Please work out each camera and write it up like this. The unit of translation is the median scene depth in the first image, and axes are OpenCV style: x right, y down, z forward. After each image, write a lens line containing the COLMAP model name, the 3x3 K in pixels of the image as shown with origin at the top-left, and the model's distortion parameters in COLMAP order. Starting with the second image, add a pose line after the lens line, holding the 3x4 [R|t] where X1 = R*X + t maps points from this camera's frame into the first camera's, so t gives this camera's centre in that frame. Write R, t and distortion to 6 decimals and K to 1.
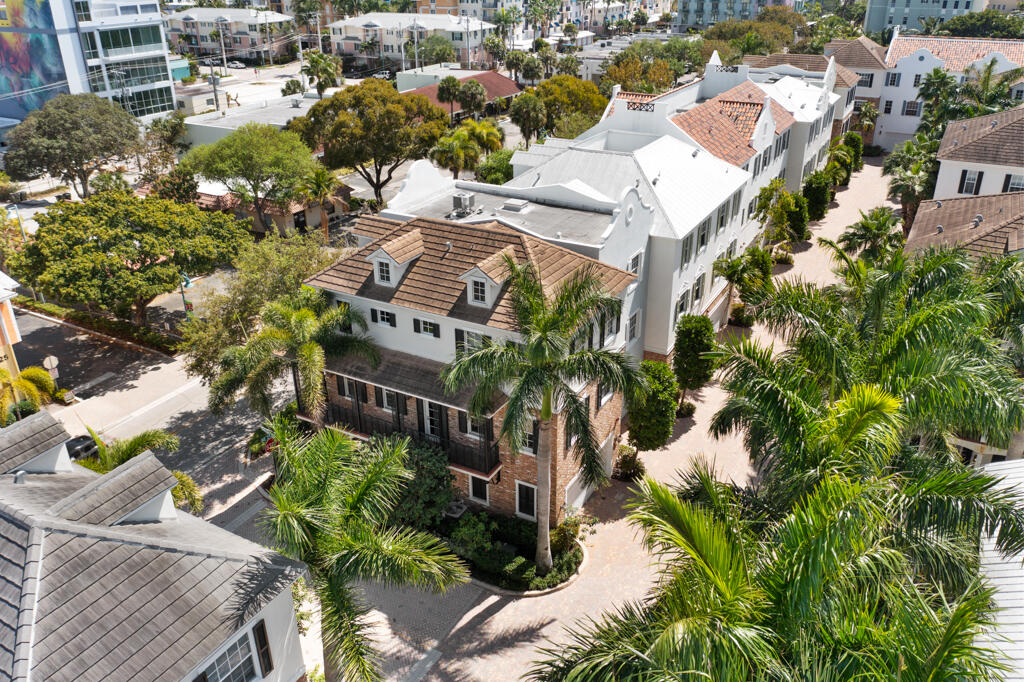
lens RADIAL K [[799.1, 0, 512.0], [0, 799.1, 341.0], [0, 0, 1]] dist [-0.013383, -0.007541]
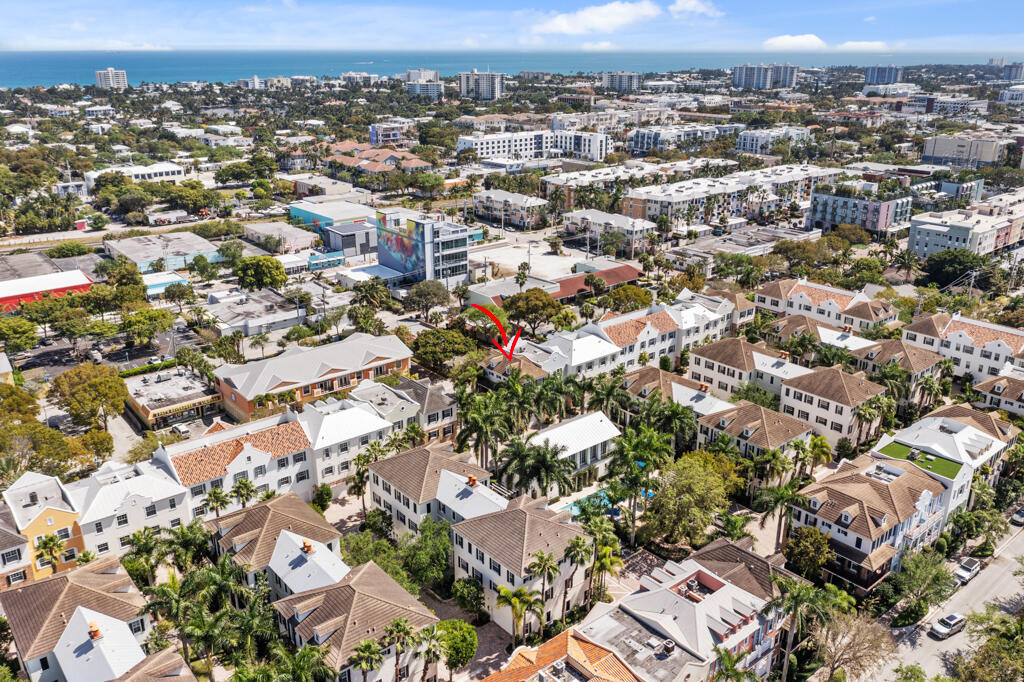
lens RADIAL K [[813.6, 0, 512.0], [0, 813.6, 341.0], [0, 0, 1]] dist [-0.019311, 0.001476]
pose [[0.934753, 0.130135, -0.330608, 1.010107], [-0.164819, 0.983154, -0.079013, 0.092668], [0.314756, 0.128348, 0.940455, -2.312398]]
